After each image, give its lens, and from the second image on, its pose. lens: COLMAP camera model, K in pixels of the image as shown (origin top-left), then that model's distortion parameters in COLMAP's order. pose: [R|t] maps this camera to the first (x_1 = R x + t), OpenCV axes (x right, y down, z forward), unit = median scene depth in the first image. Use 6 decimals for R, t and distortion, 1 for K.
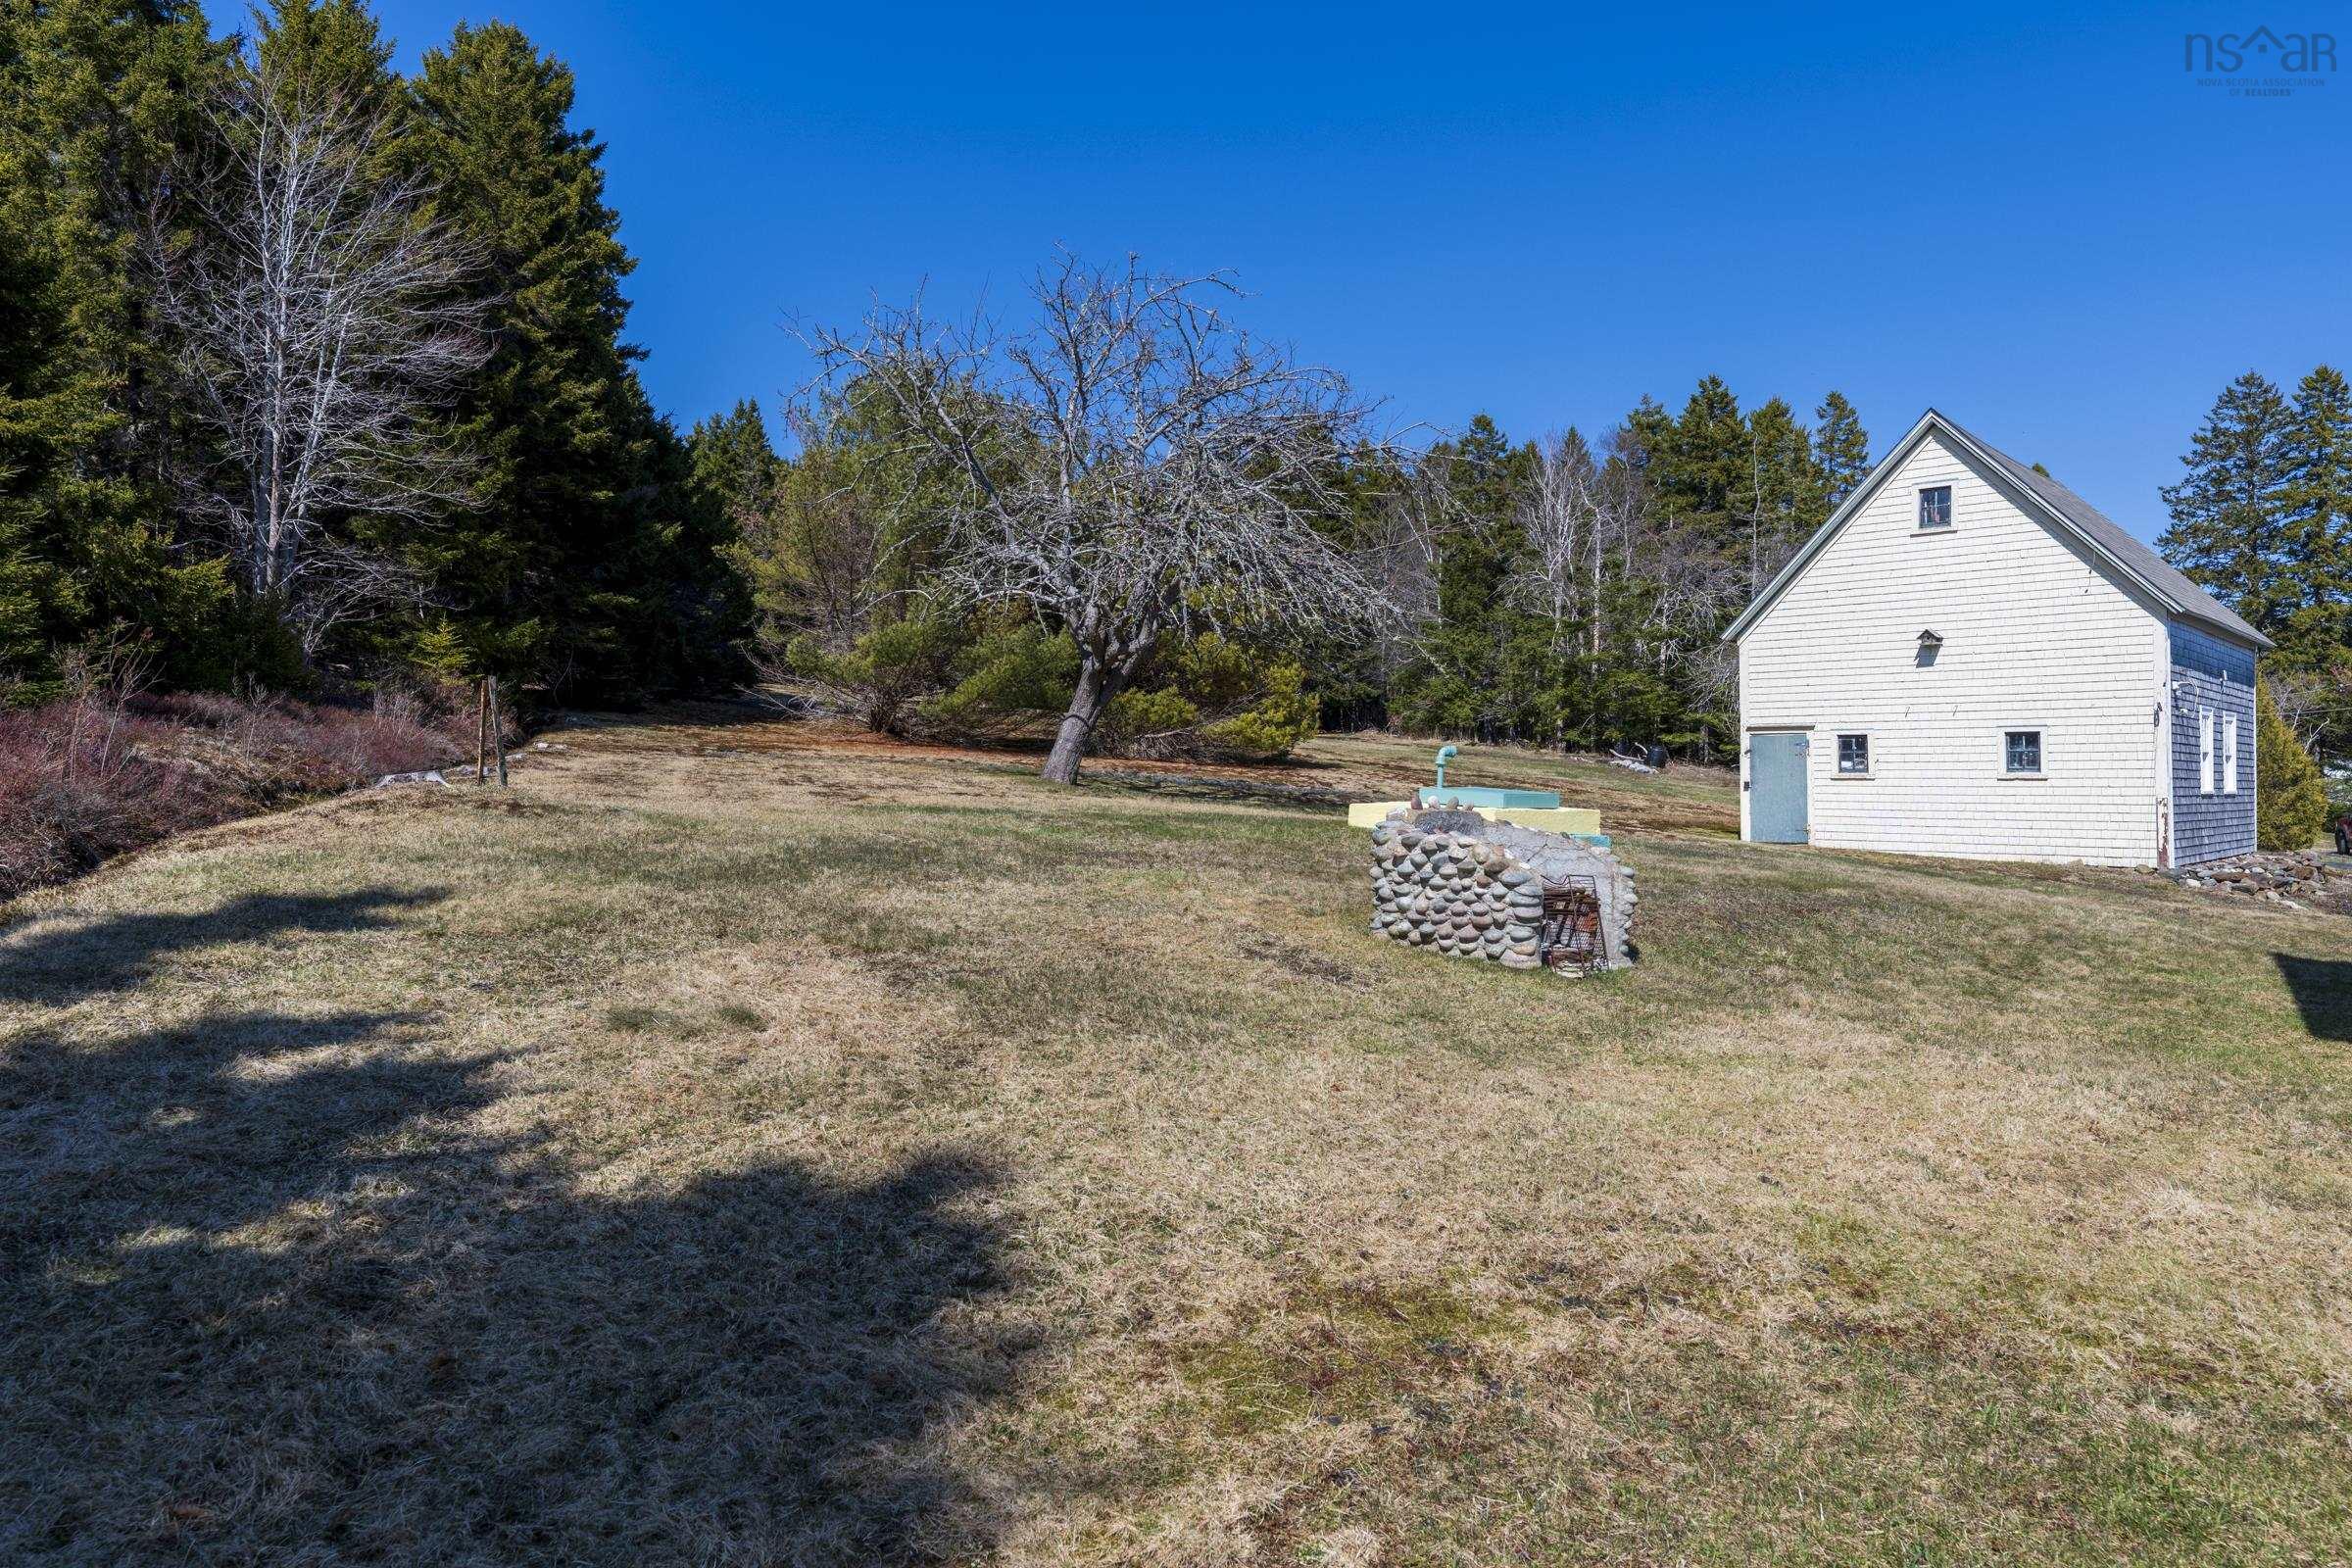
lens RADIAL K [[1493.3, 0, 1176.0], [0, 1493.3, 784.0], [0, 0, 1]] dist [0.029012, 0.000439]
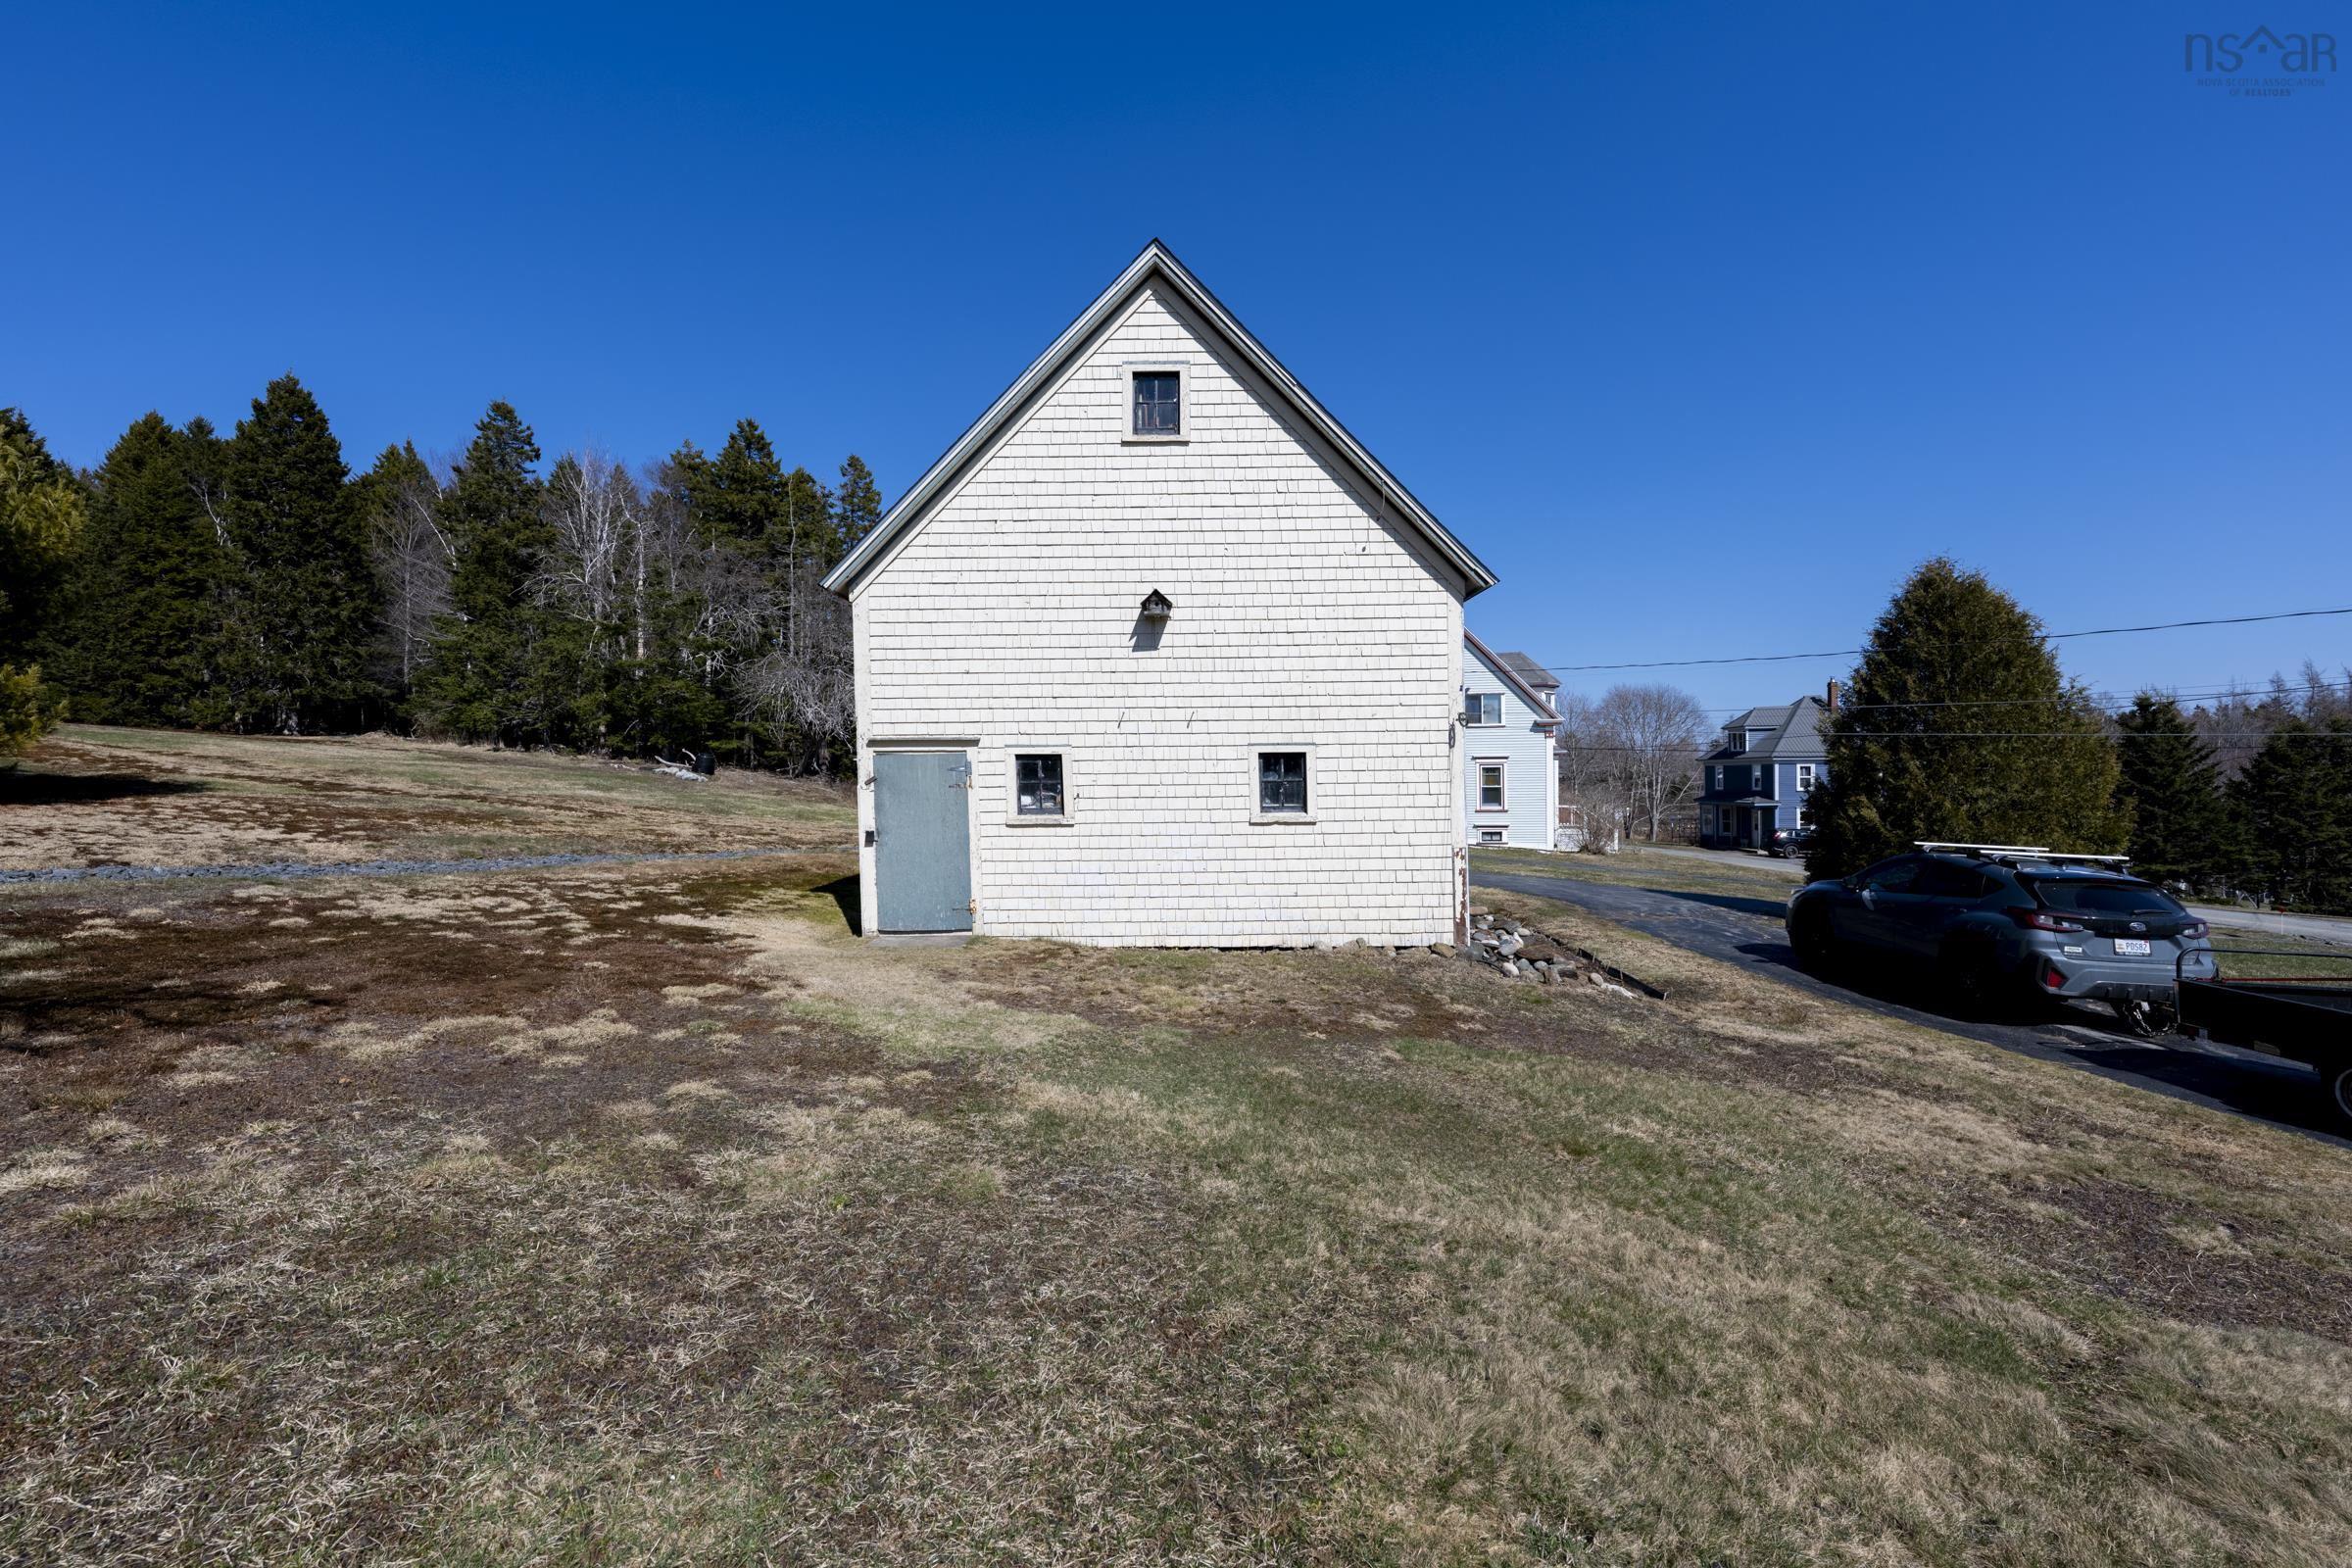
lens RADIAL K [[943.4, 0, 1176.0], [0, 943.4, 784.0], [0, 0, 1]] dist [-0.016495, 0.000021]
pose [[0.713293, -0.024332, 0.700443, 0.098756], [0.013484, 0.999689, 0.020996, -0.012750], [-0.700736, -0.005531, 0.713399, 0.311031]]
